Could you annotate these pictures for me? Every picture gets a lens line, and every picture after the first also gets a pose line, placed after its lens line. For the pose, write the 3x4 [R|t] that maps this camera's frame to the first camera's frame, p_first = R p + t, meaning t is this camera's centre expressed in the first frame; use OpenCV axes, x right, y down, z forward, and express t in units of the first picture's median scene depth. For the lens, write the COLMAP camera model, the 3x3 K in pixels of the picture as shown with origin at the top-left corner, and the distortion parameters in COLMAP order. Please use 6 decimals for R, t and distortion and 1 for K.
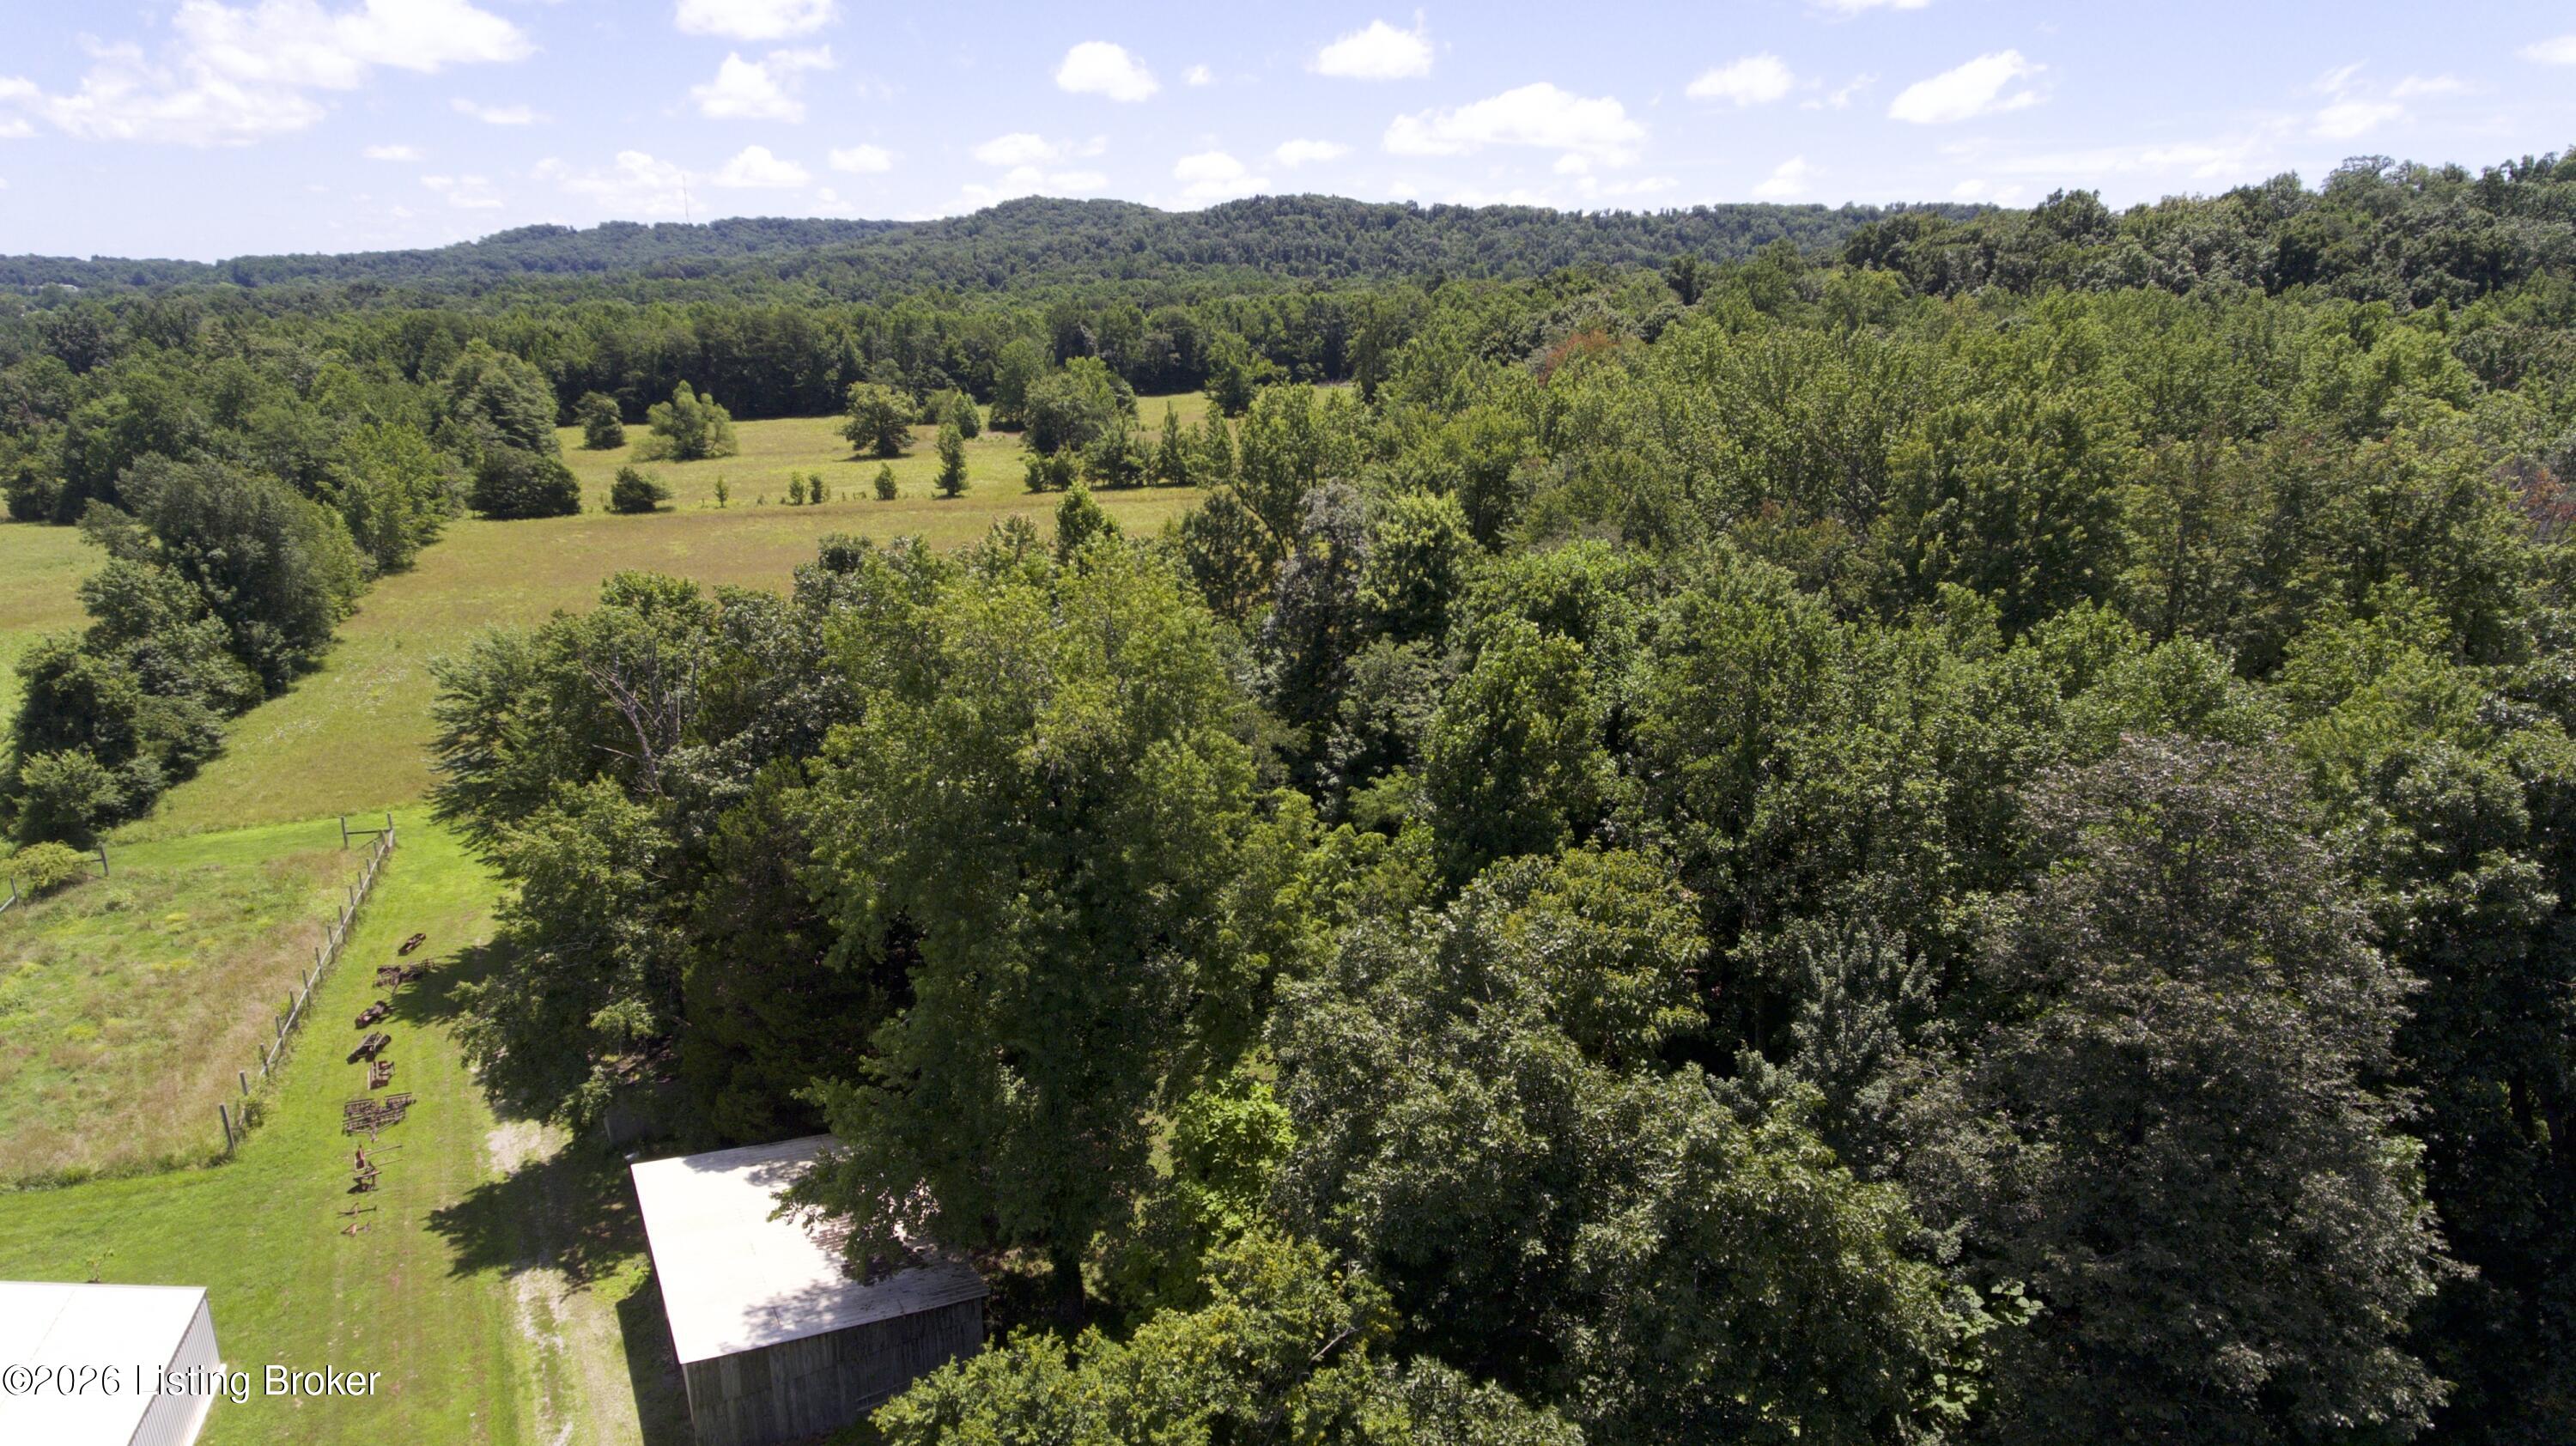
lens RADIAL K [[1517.5, 0, 1292.2], [0, 1517.5, 716.2], [0, 0, 1]] dist [-0.000568, 0.000195]
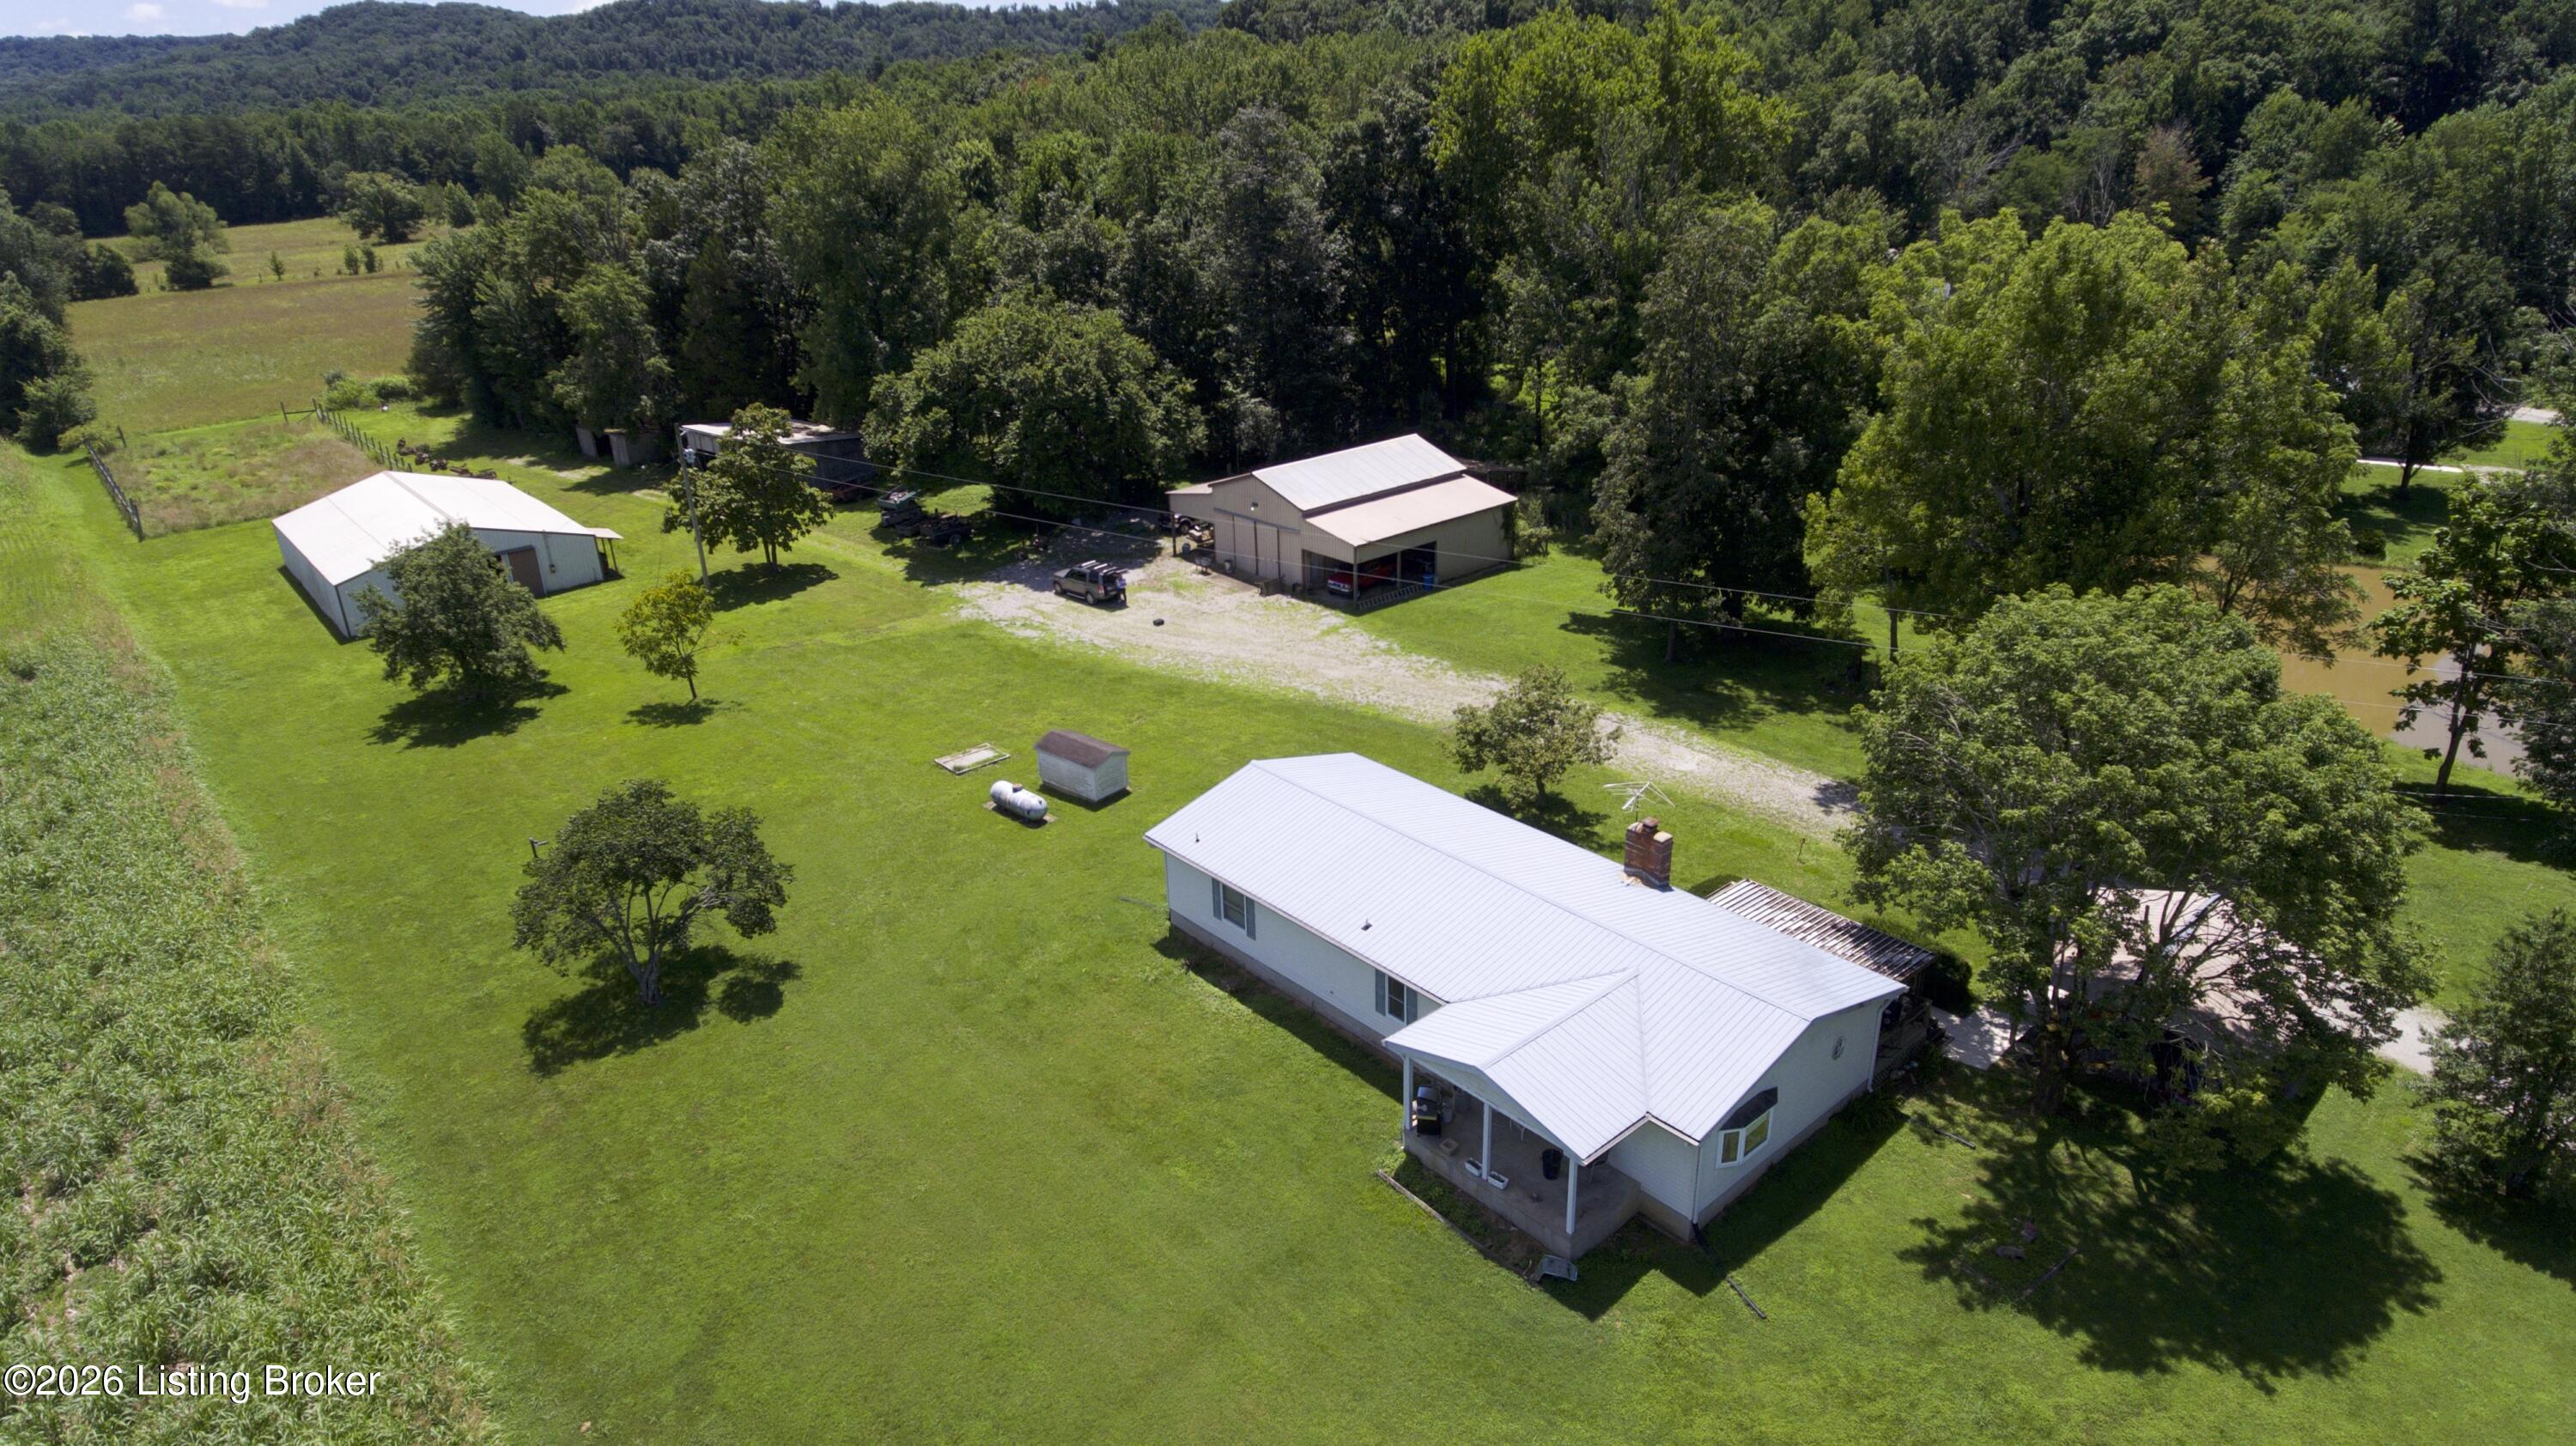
lens RADIAL K [[1517.5, 0, 1292.2], [0, 1517.5, 716.2], [0, 0, 1]] dist [-0.000568, 0.000195]
pose [[0.935156, -0.164102, 0.313932, -0.050329], [0.127433, 0.982739, 0.134104, 0.071313], [-0.330520, -0.085403, 0.939927, -0.185773]]
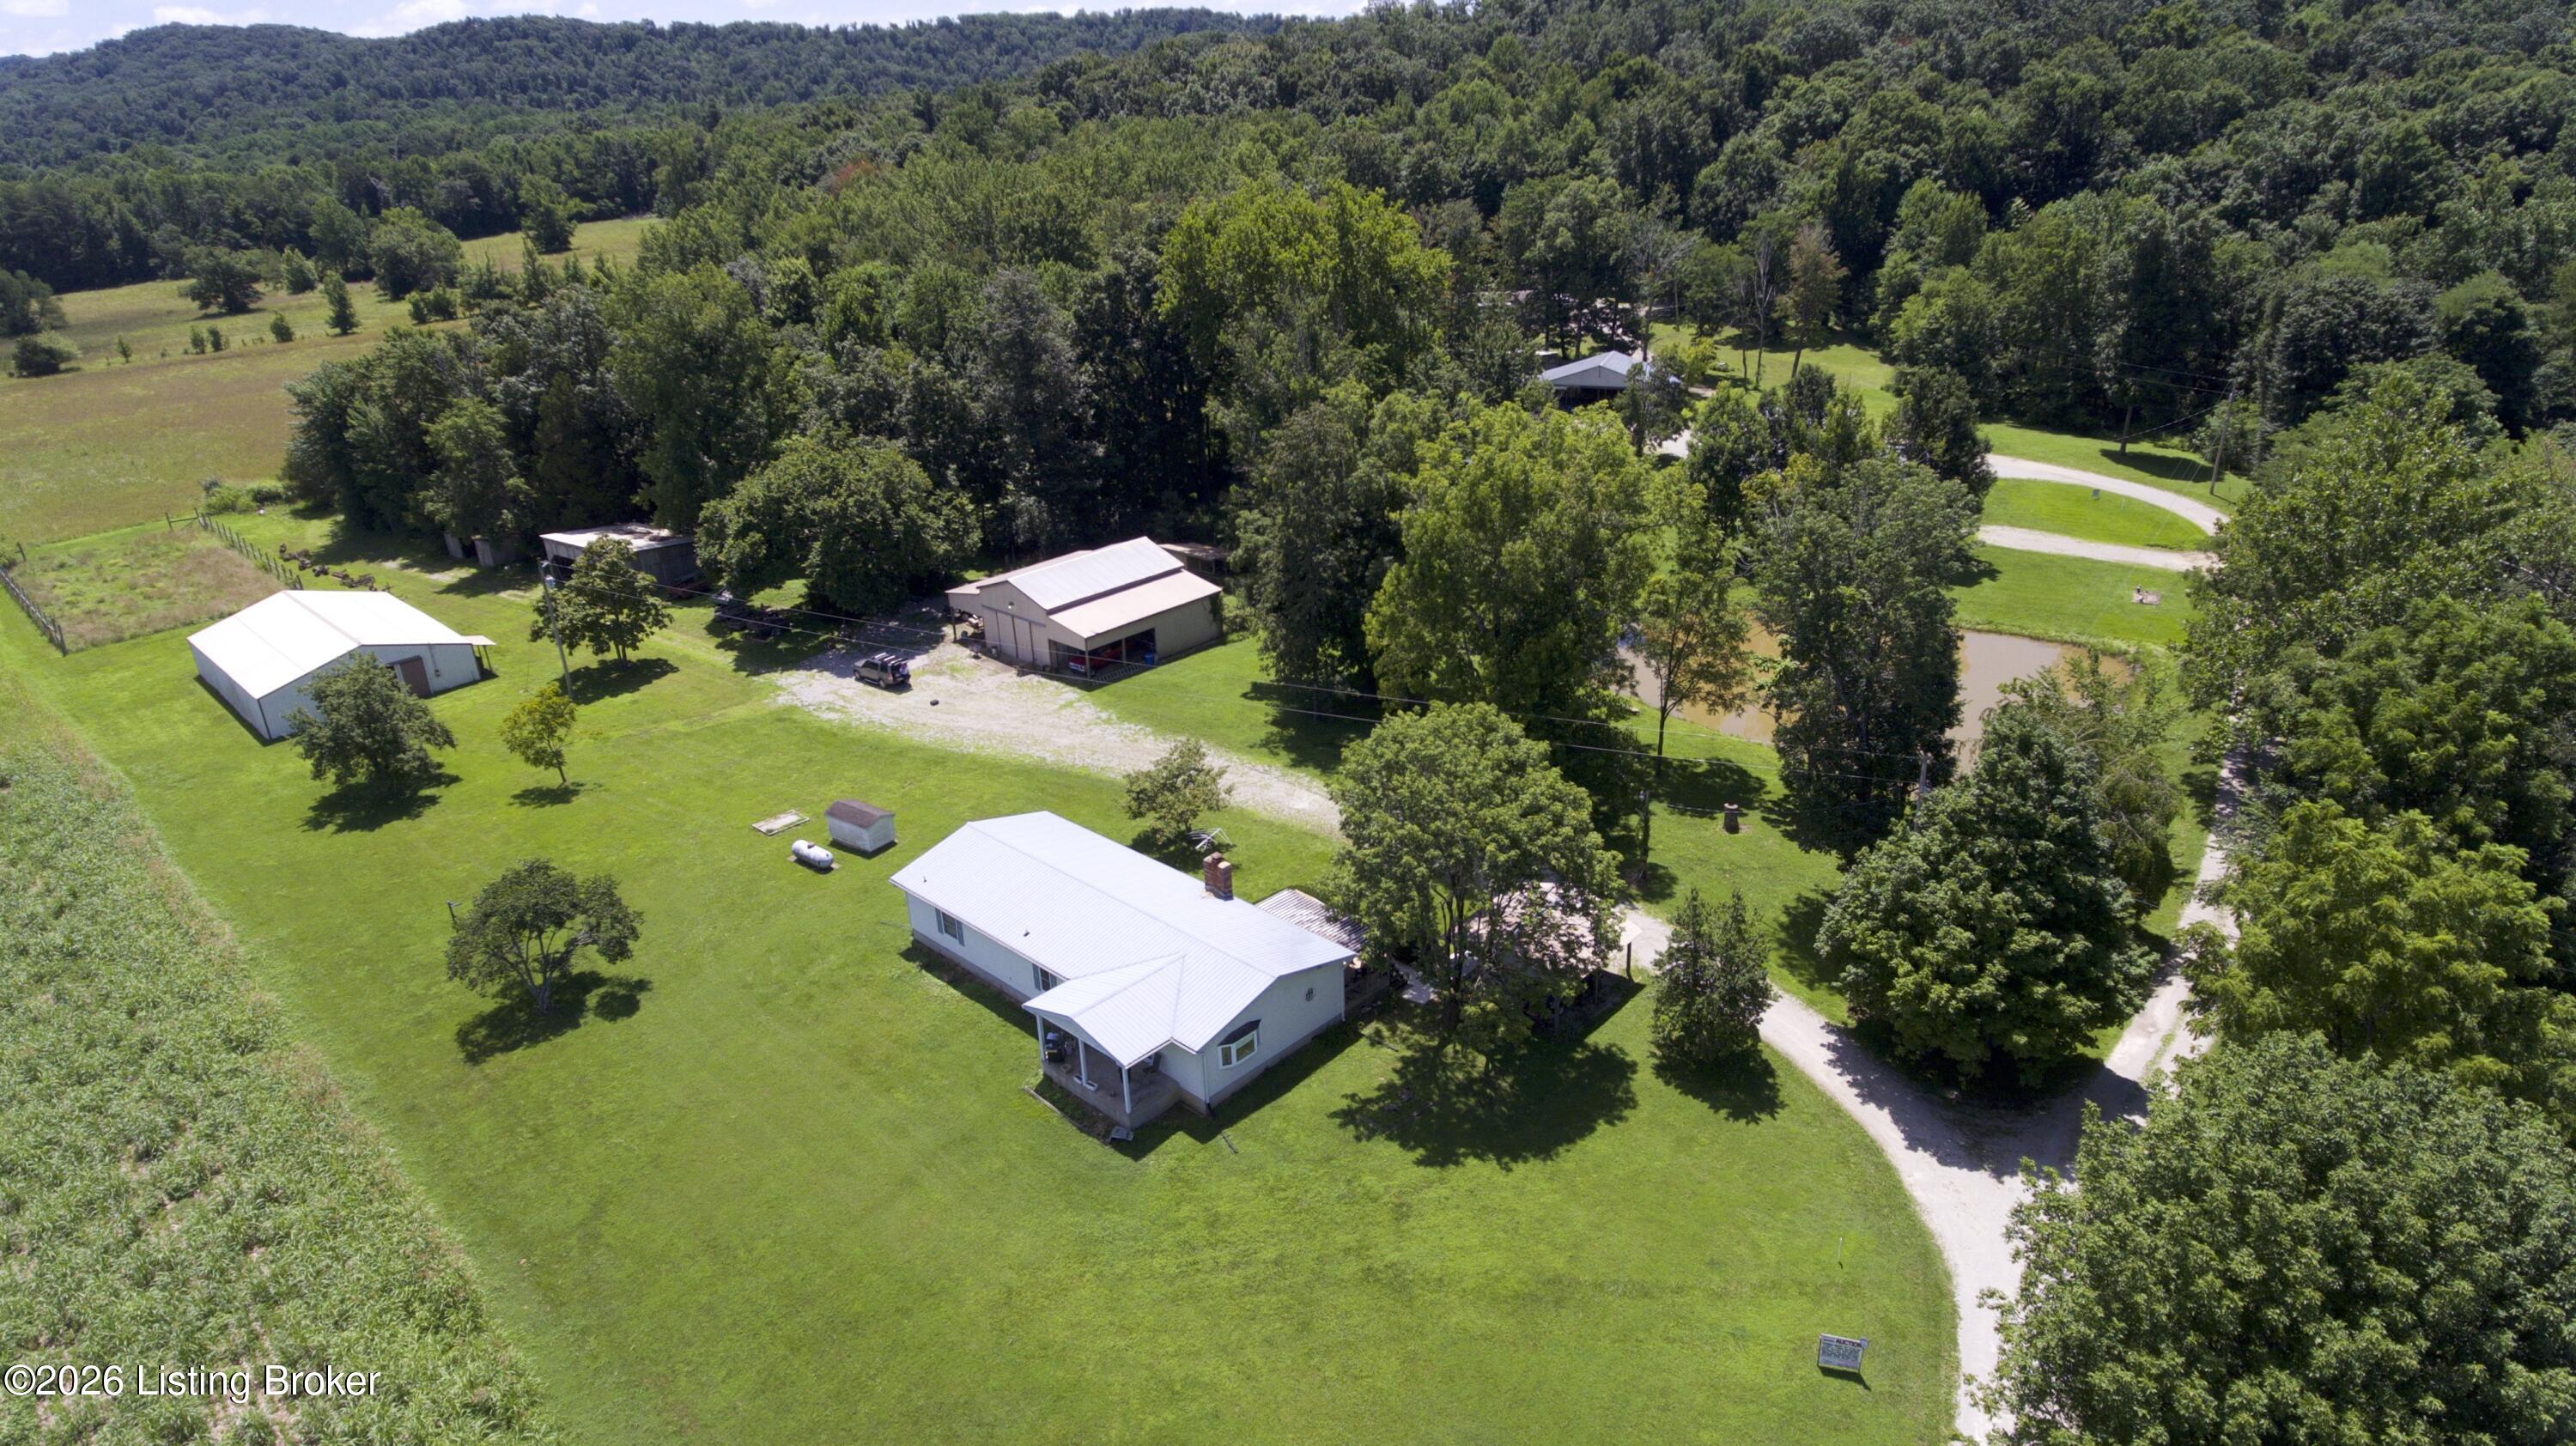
lens RADIAL K [[1517.5, 0, 1292.2], [0, 1517.5, 716.2], [0, 0, 1]] dist [-0.000568, 0.000195]
pose [[0.899994, -0.203279, 0.385601, -0.046743], [0.158251, 0.976621, 0.145490, 0.057398], [-0.406161, -0.069918, 0.911123, -0.253383]]
